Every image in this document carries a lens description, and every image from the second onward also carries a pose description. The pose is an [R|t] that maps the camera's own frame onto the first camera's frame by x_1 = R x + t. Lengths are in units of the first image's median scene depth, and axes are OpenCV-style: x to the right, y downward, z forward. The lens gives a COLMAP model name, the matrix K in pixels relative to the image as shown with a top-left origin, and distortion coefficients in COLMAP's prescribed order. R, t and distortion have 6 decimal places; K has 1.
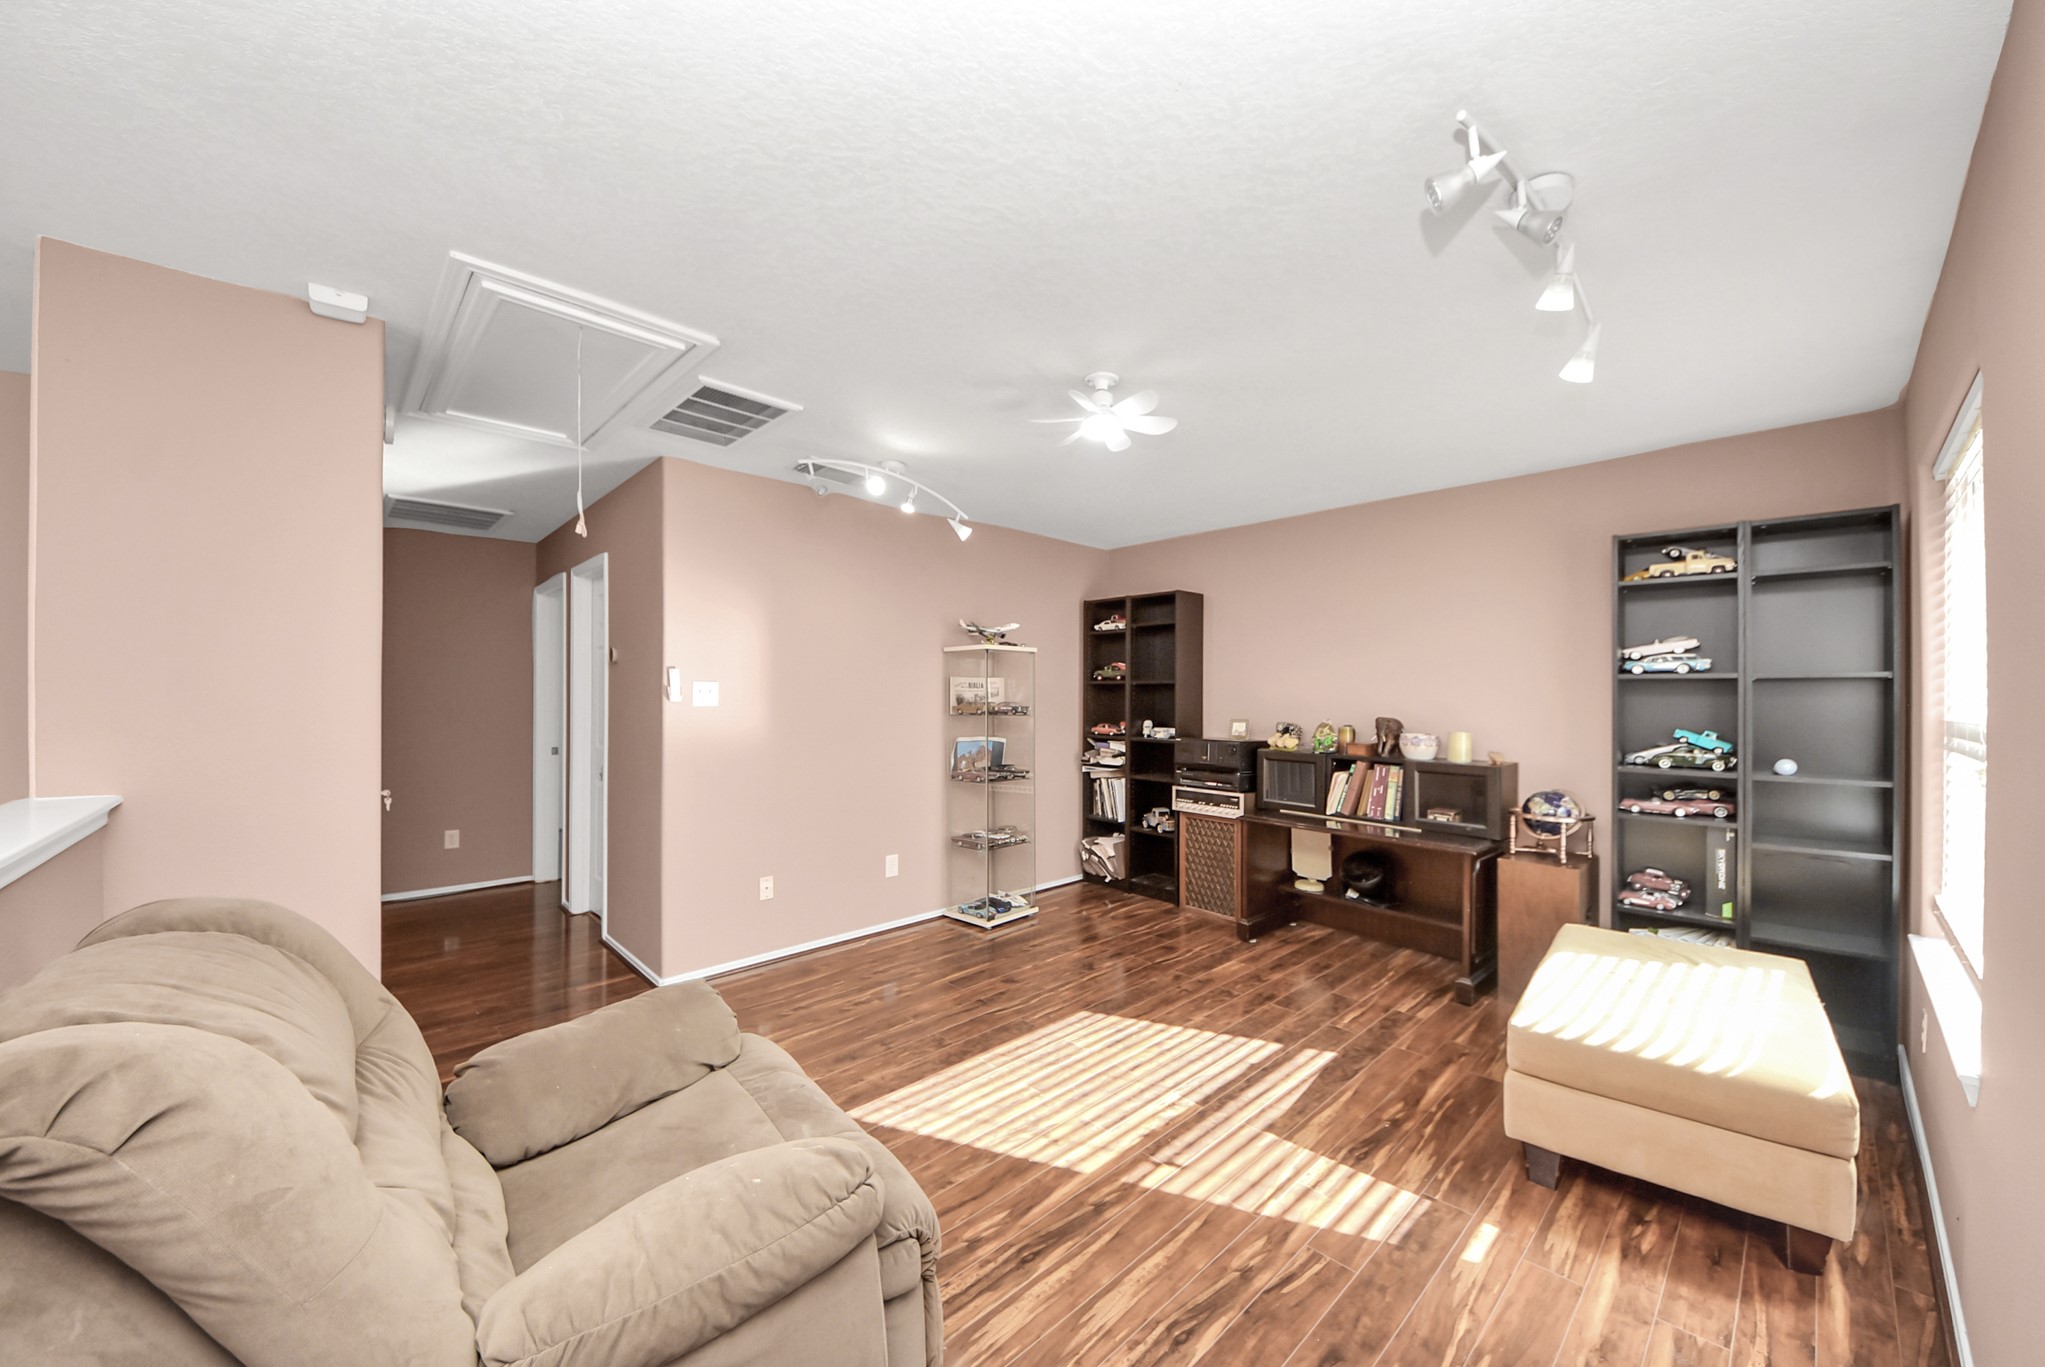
lens RADIAL K [[754.9, 0, 1032.6], [0, 754.9, 684.3], [0, 0, 1]] dist [-0.035696, -0.000734]
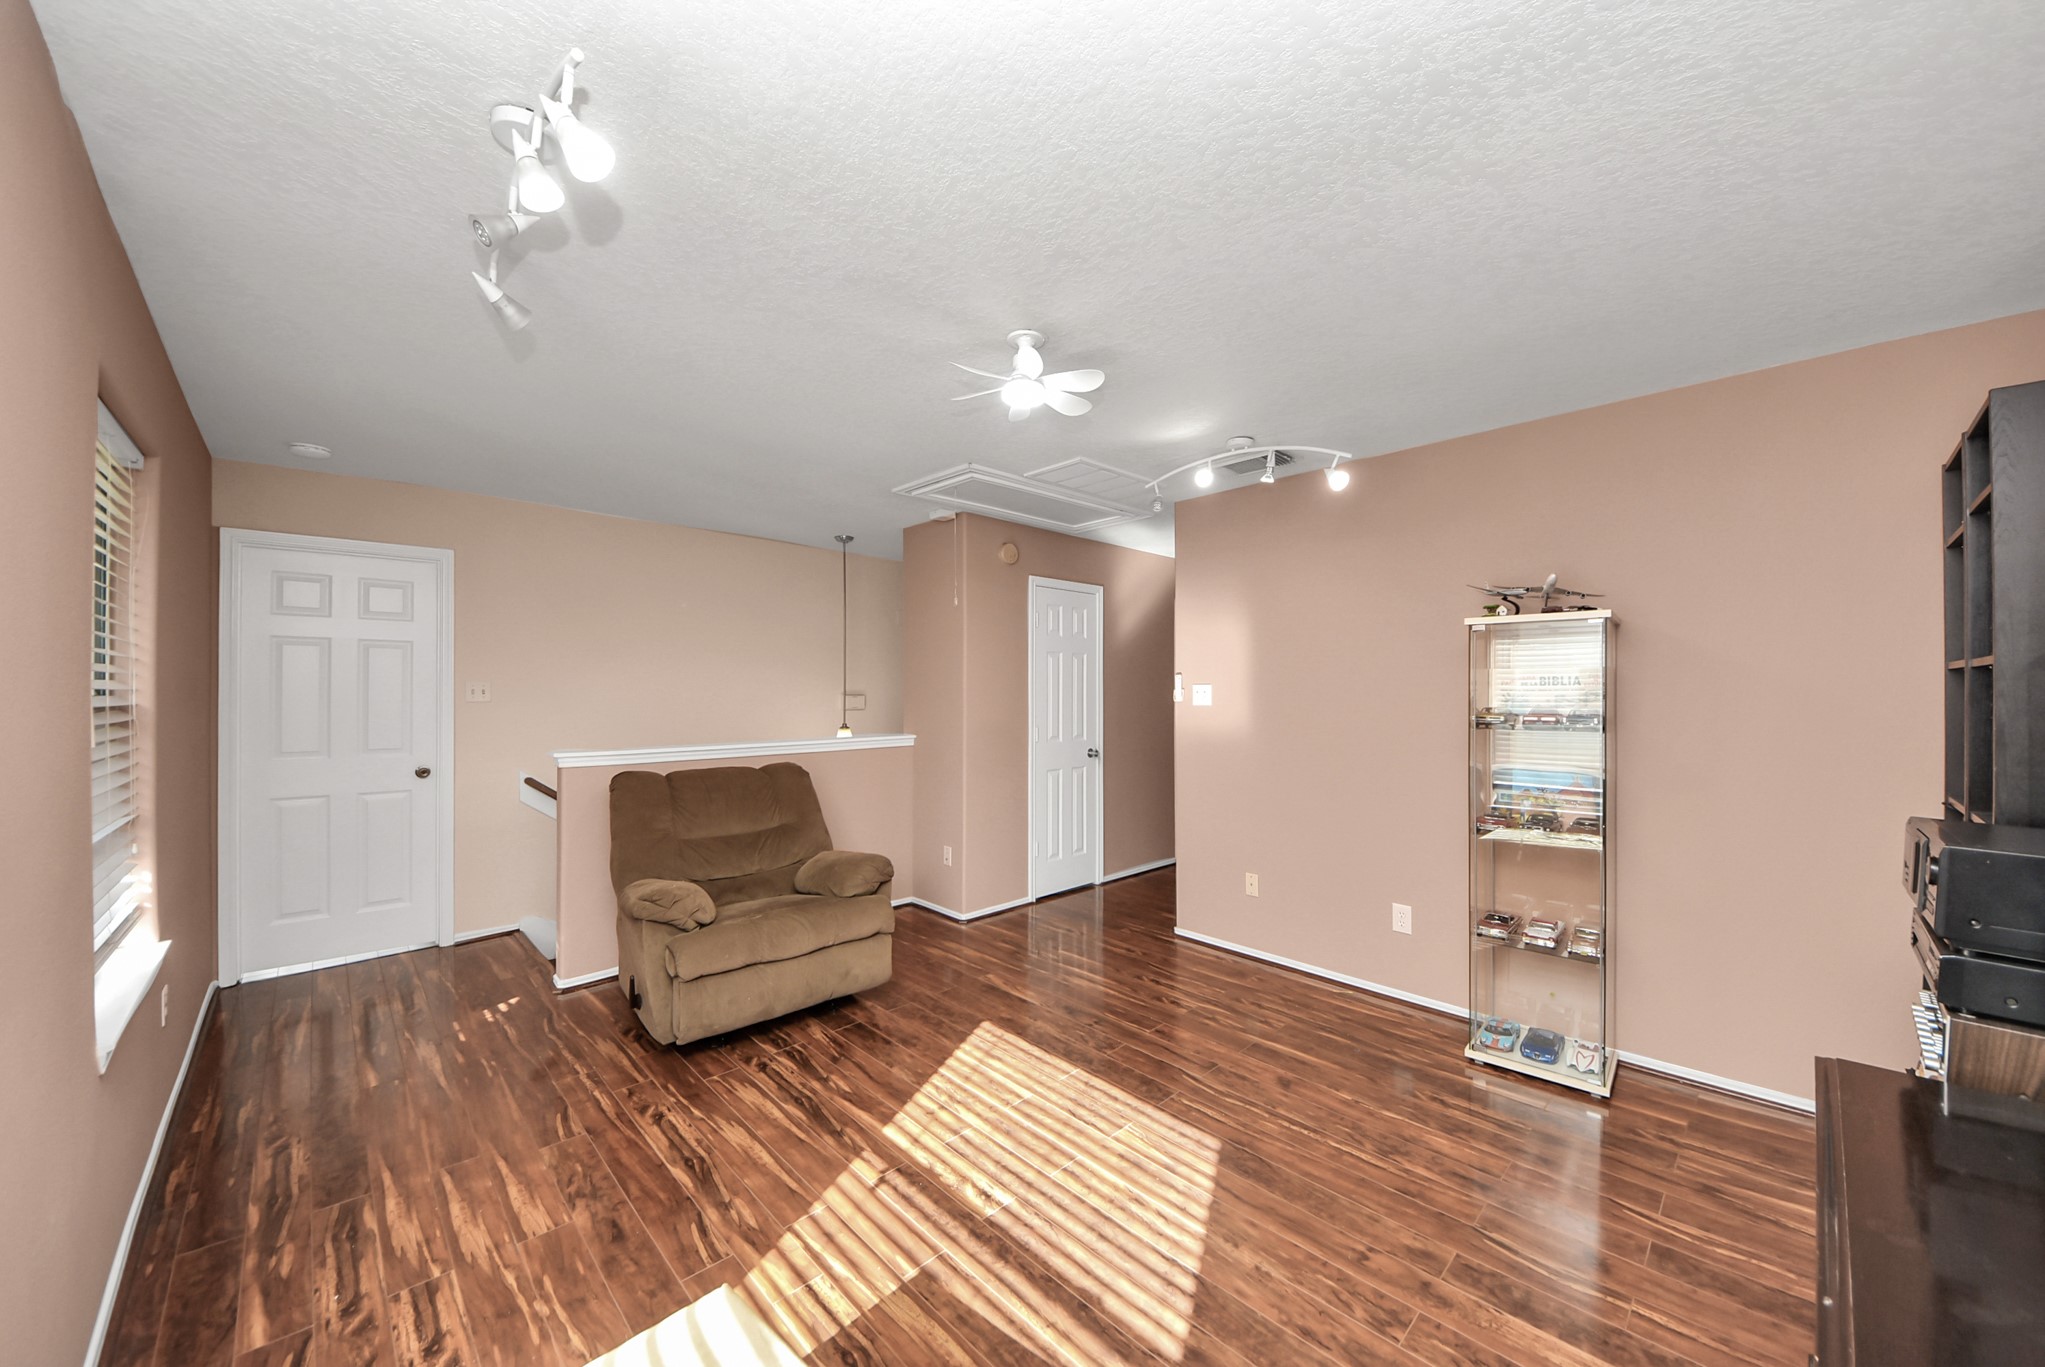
lens RADIAL K [[754.9, 0, 1030.8], [0, 754.9, 668.4], [0, 0, 1]] dist [-0.035696, -0.000734]
pose [[0.010566, -0.002239, -0.999942, 1.076824], [-0.009436, 0.999953, -0.002339, -0.033543], [0.999900, 0.009460, 0.010545, 1.082963]]
